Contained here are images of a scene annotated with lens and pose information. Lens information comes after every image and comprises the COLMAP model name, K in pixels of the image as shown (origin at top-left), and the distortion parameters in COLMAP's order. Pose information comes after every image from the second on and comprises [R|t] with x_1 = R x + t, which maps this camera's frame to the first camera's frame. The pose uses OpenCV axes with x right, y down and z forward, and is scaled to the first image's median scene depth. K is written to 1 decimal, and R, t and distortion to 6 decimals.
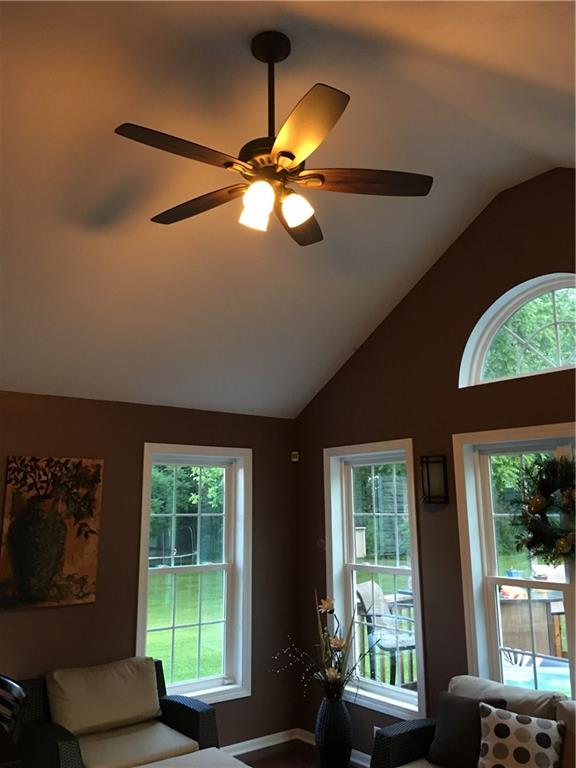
lens RADIAL K [[657.9, 0, 288.4], [0, 657.9, 372.3], [0, 0, 1]] dist [0.072050, -0.091905]
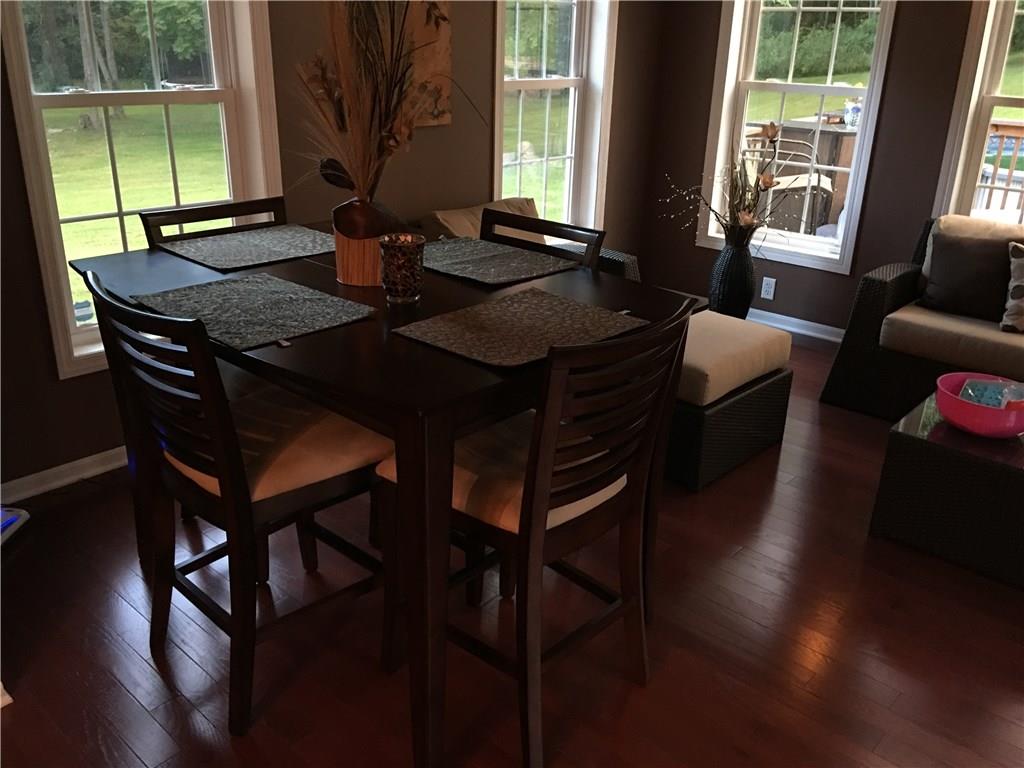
lens RADIAL K [[877.2, 0, 512.4], [0, 877.2, 384.6], [0, 0, 1]] dist [0.072050, -0.091905]
pose [[0.984073, -0.037848, 0.173689, -0.389100], [-0.064975, 0.832884, 0.549620, 0.056845], [-0.165464, -0.552152, 0.817160, 0.075303]]
